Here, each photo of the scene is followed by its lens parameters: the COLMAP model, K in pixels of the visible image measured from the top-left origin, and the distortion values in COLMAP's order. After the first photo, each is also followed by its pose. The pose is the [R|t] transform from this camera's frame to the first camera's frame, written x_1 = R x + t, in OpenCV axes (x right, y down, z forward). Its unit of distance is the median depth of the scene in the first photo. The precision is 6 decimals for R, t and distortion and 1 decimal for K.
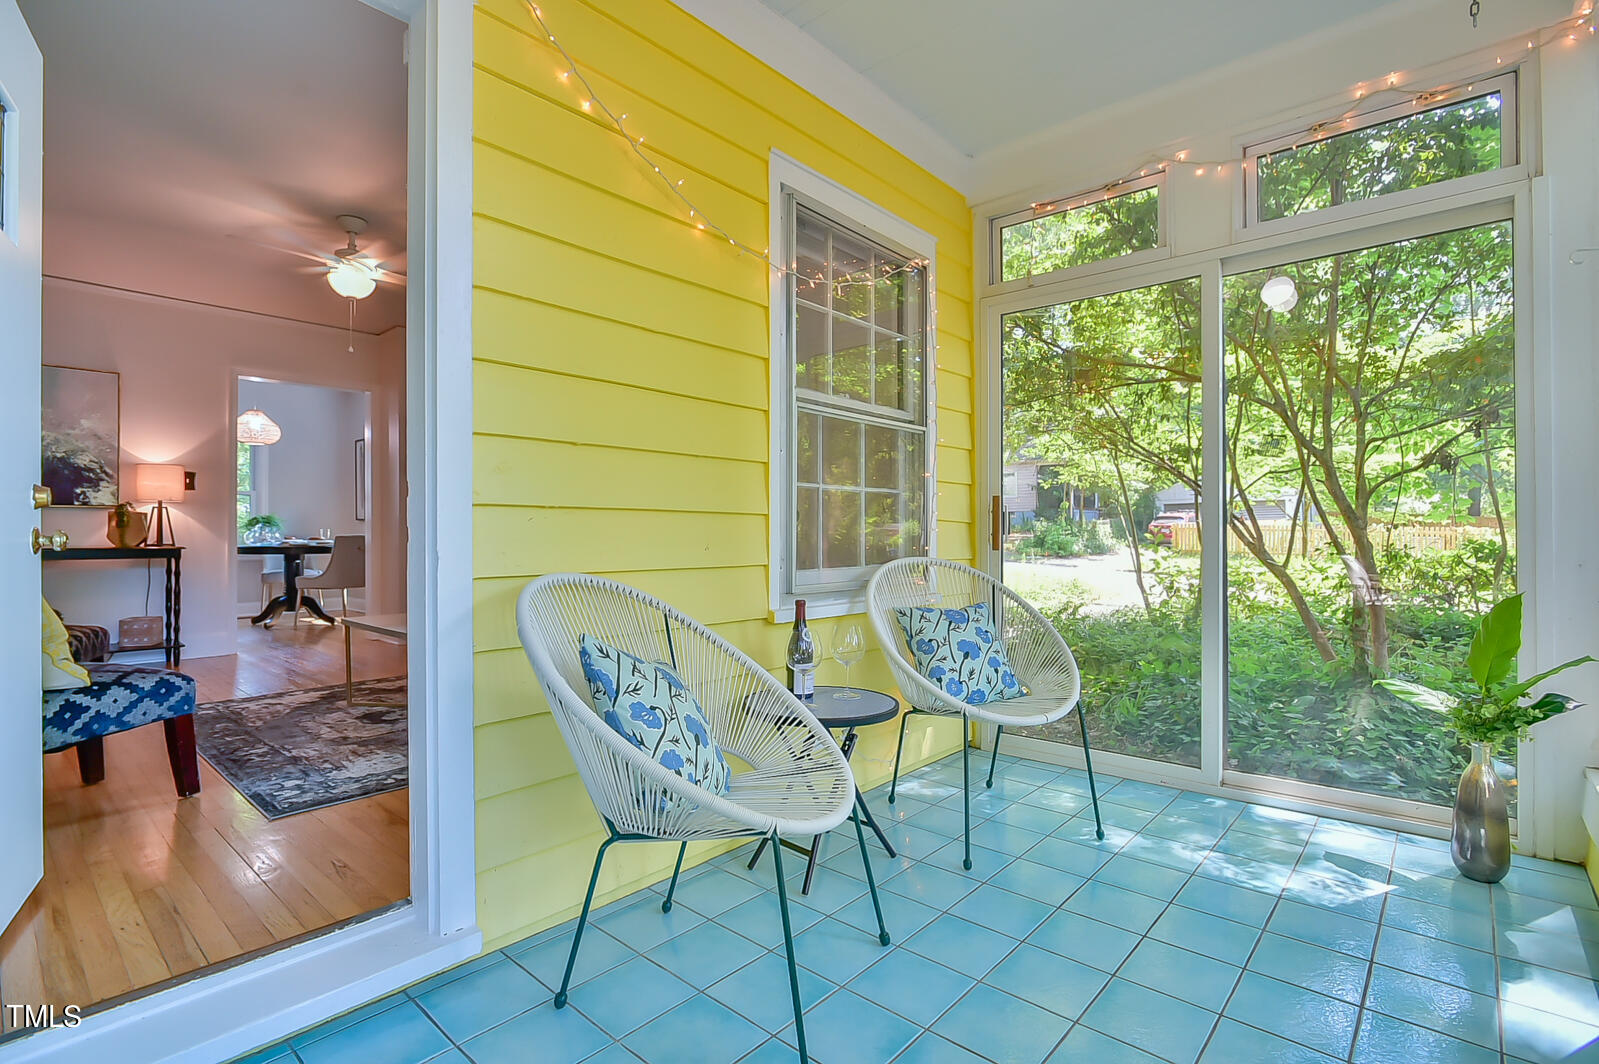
lens RADIAL K [[762.5, 0, 799.4], [0, 762.5, 526.2], [0, 0, 1]] dist [-0.010163, 0.000399]
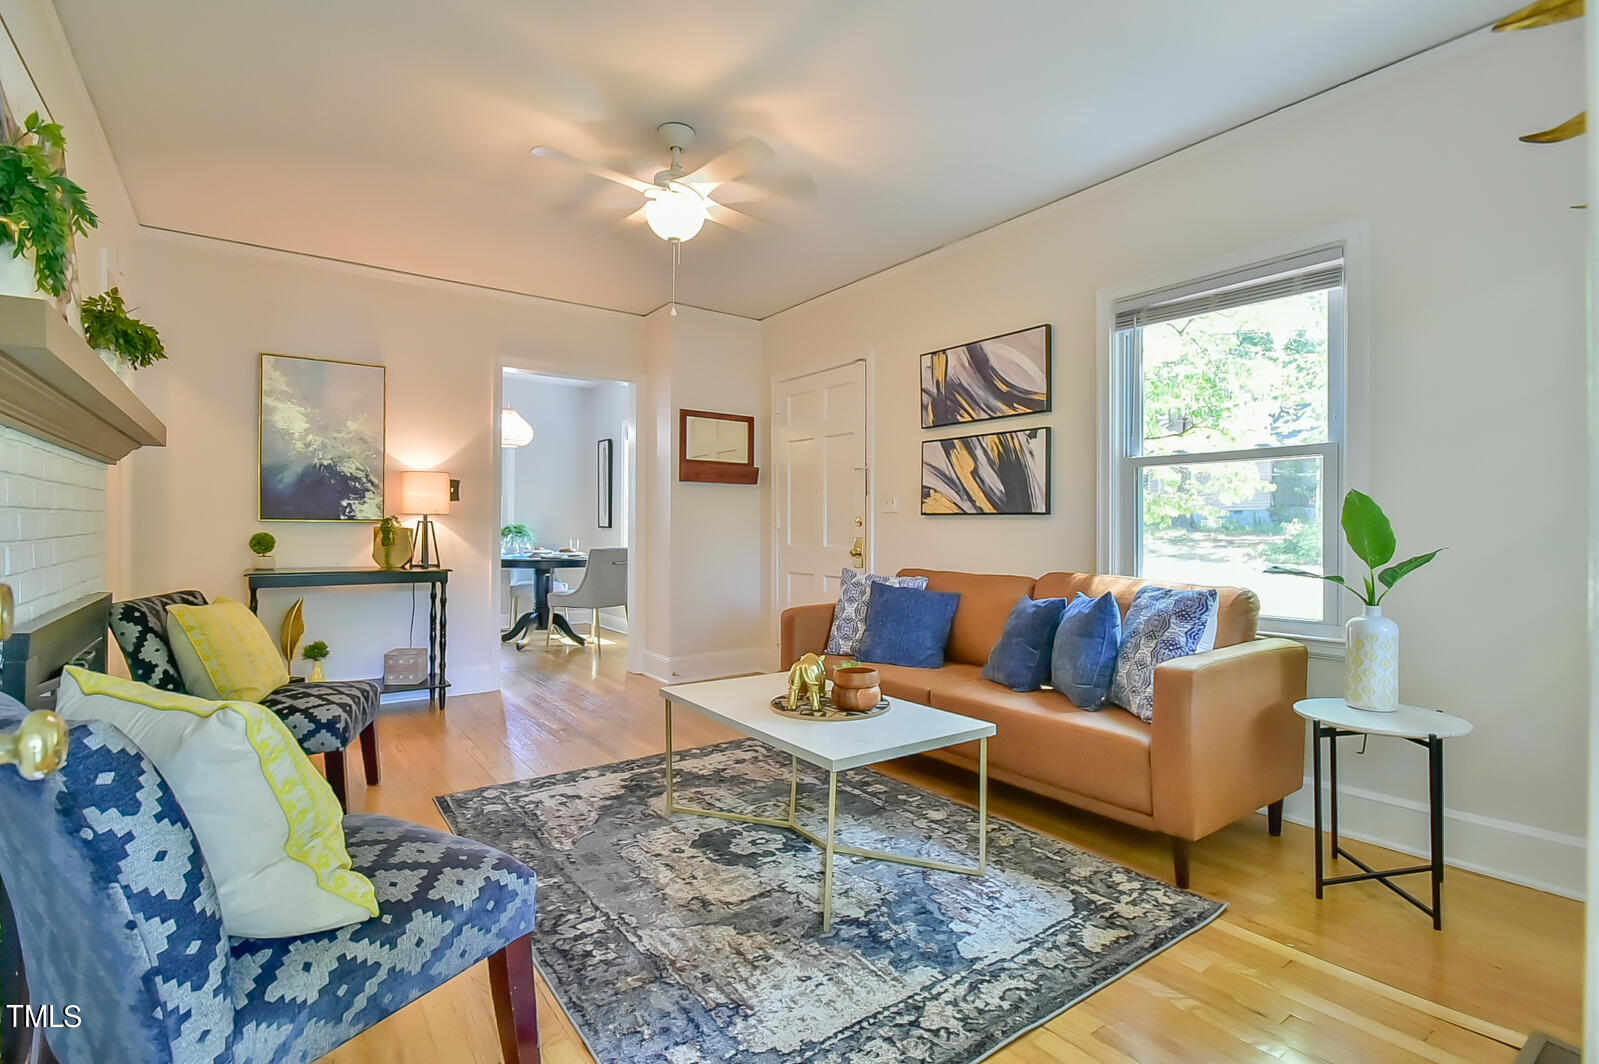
lens RADIAL K [[762.5, 0, 798.6], [0, 762.5, 526.6], [0, 0, 1]] dist [-0.010163, 0.000399]
pose [[0.976486, 0.008949, -0.215393, -0.248635], [-0.007807, 0.999951, 0.006150, -0.028634], [0.215438, -0.004324, 0.976508, 0.251969]]
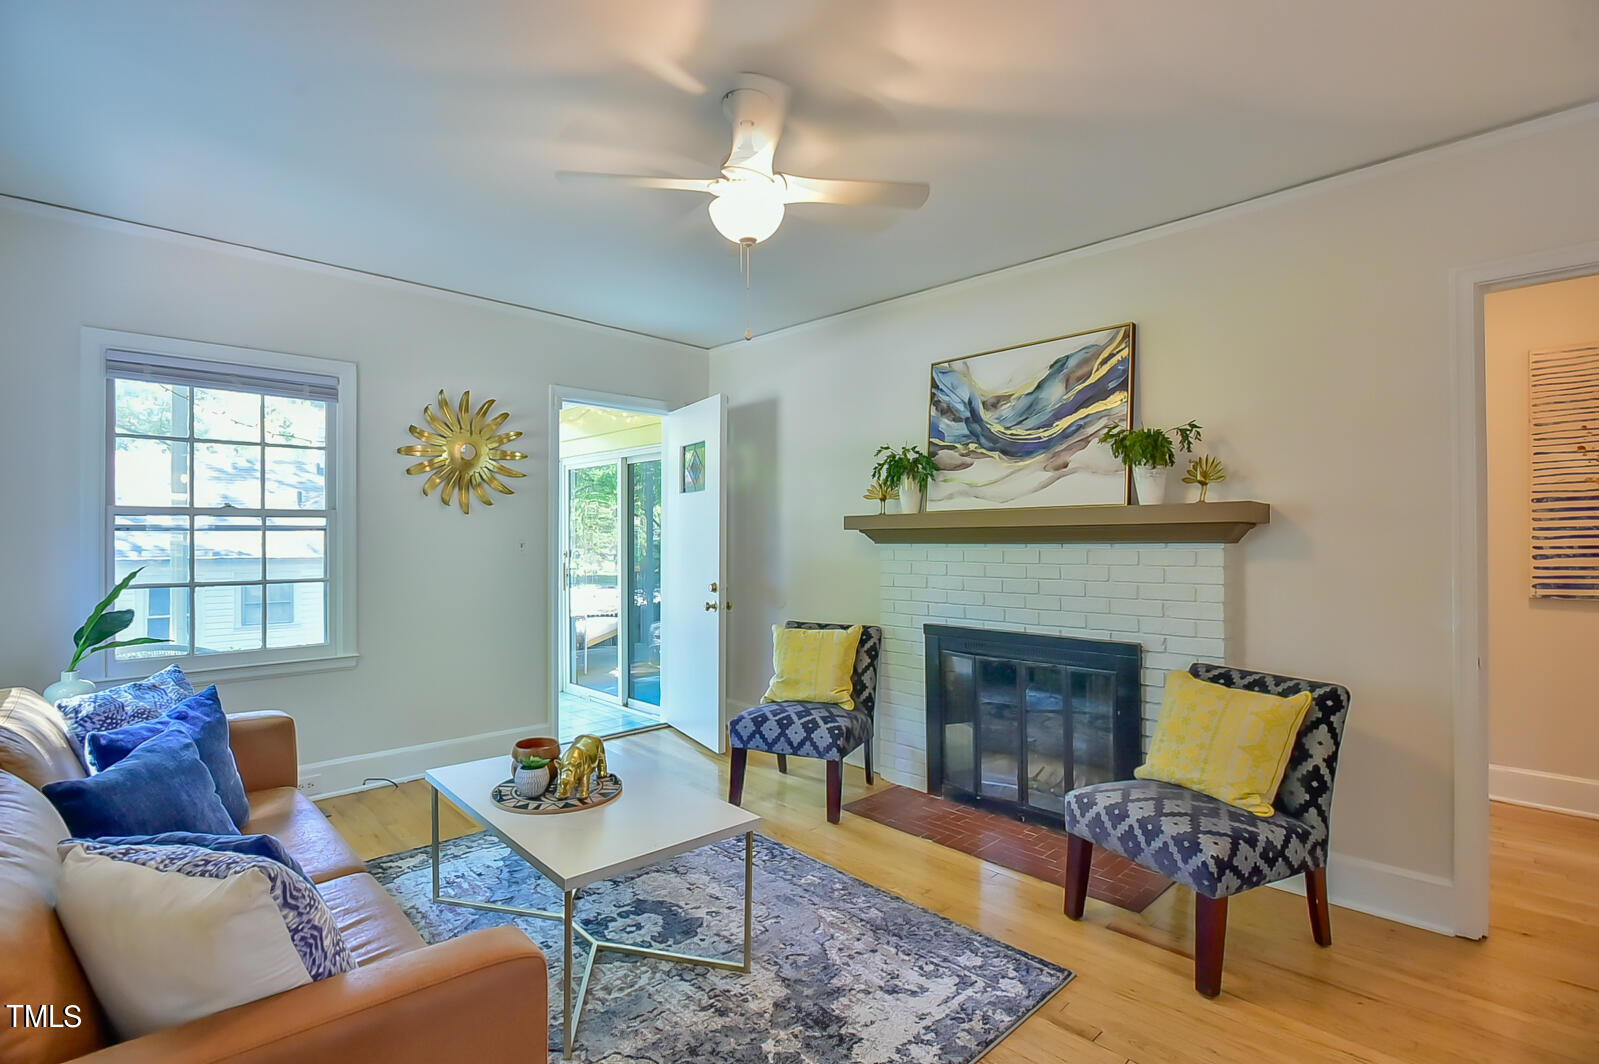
lens RADIAL K [[762.5, 0, 798.1], [0, 762.5, 531.1], [0, 0, 1]] dist [-0.010163, 0.000399]
pose [[-0.997367, 0.006306, 0.072249, -0.513614], [0.005469, 0.999916, -0.011770, -0.064540], [-0.072317, -0.011344, -0.997317, 1.184614]]
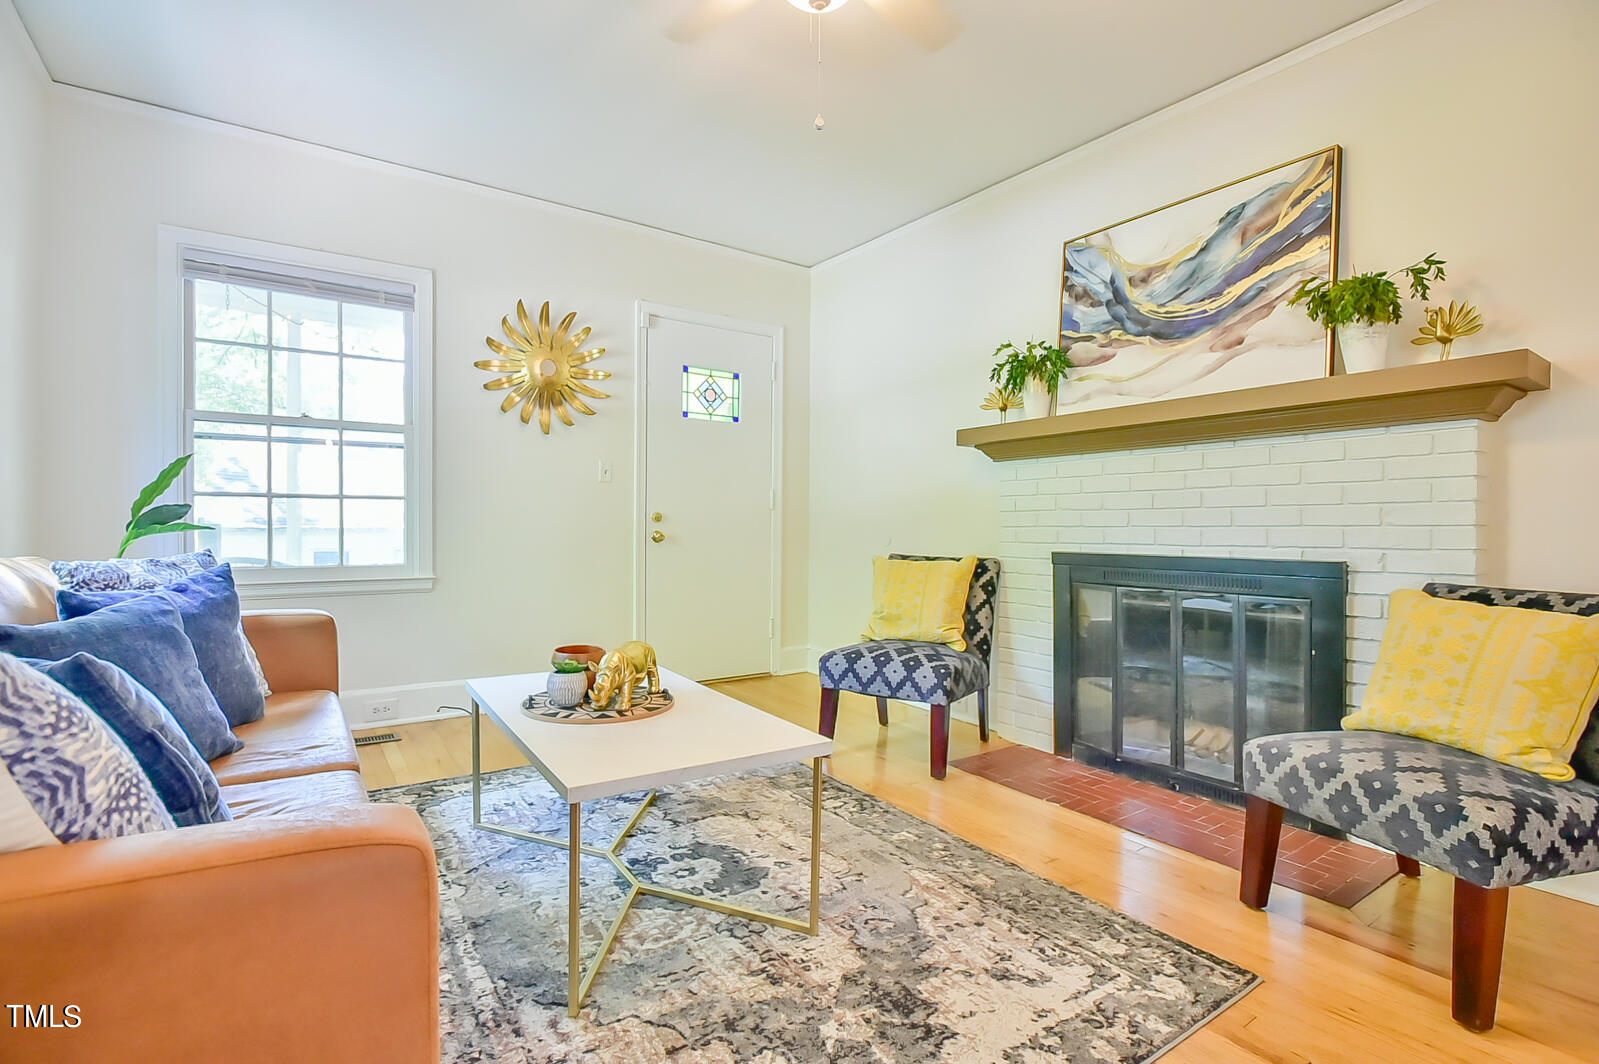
lens RADIAL K [[762.5, 0, 795.9], [0, 762.5, 529.4], [0, 0, 1]] dist [-0.010163, 0.000399]
pose [[-0.972244, -0.001606, 0.233964, -0.523689], [-0.001392, 0.999998, 0.001081, -0.002887], [-0.233966, 0.000725, -0.972245, 1.089249]]
